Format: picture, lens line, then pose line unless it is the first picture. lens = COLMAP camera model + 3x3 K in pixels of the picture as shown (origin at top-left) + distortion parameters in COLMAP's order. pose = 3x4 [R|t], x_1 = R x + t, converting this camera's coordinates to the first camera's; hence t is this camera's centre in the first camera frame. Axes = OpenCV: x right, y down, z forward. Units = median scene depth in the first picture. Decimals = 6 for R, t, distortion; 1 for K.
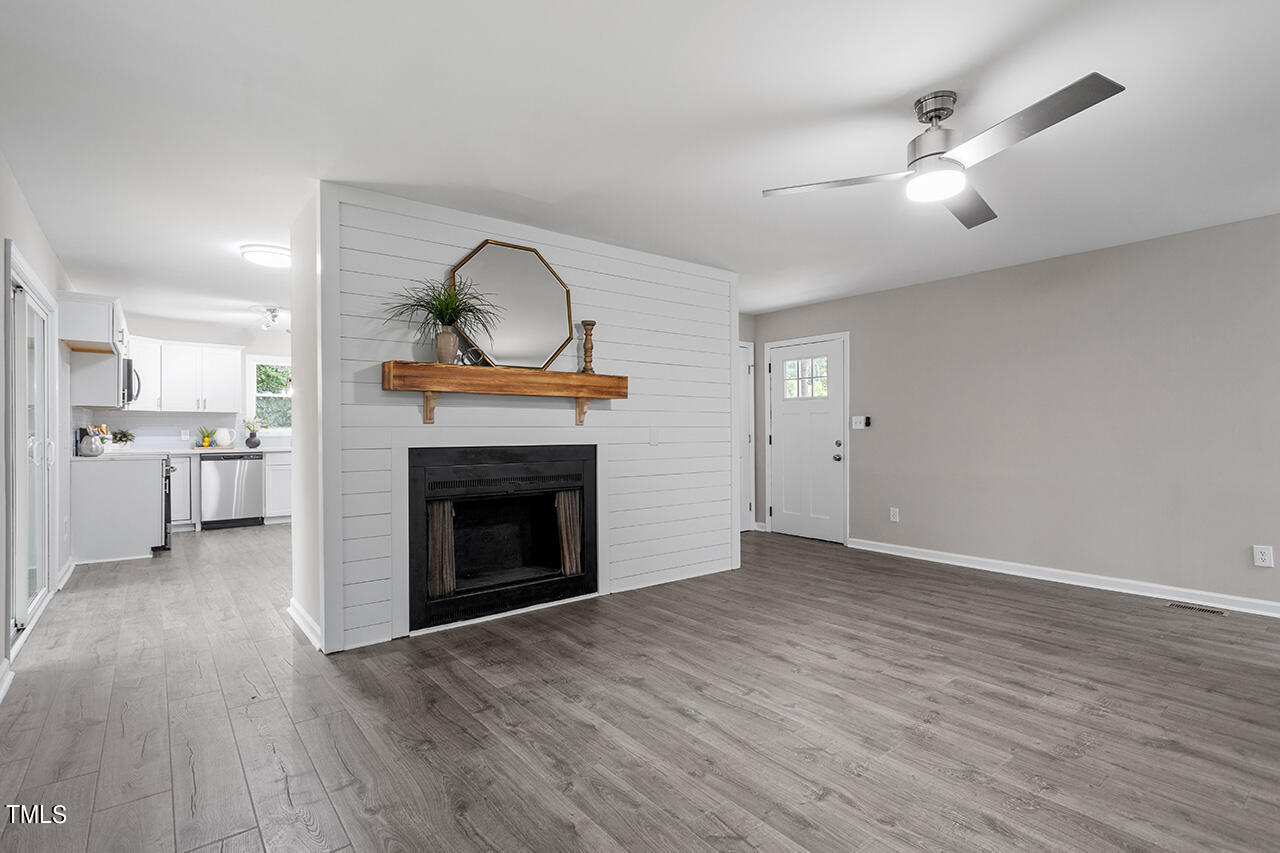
lens RADIAL K [[605.4, 0, 640.0], [0, 605.4, 426.5], [0, 0, 1]] dist [0.000673, 0.000226]
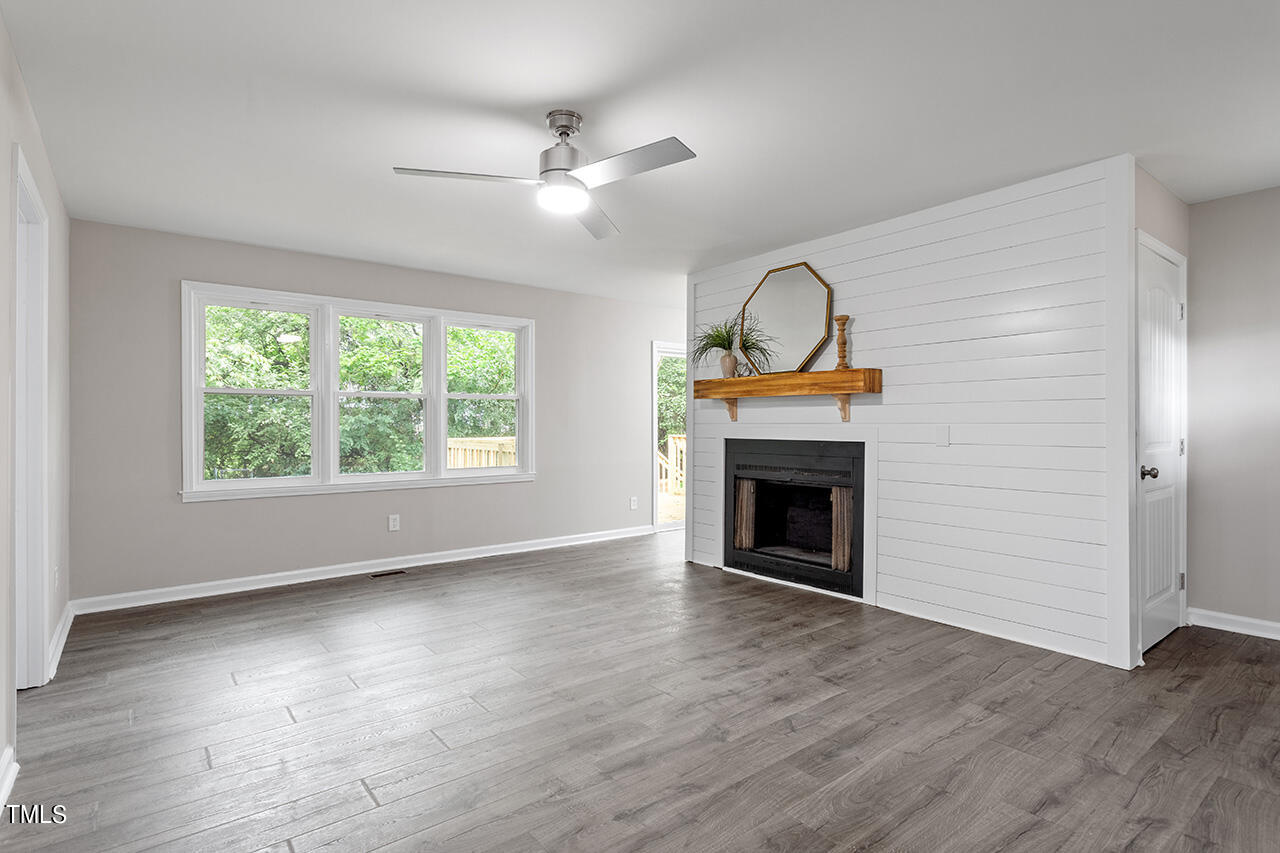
lens RADIAL K [[647.9, 0, 640.0], [0, 647.9, 426.5], [0, 0, 1]] dist [-0.003056, -0.000075]
pose [[-0.005855, 0.008016, -0.999951, 1.101935], [0.007886, 0.999937, 0.007970, -0.006172], [0.999952, -0.007839, -0.005918, 0.775089]]
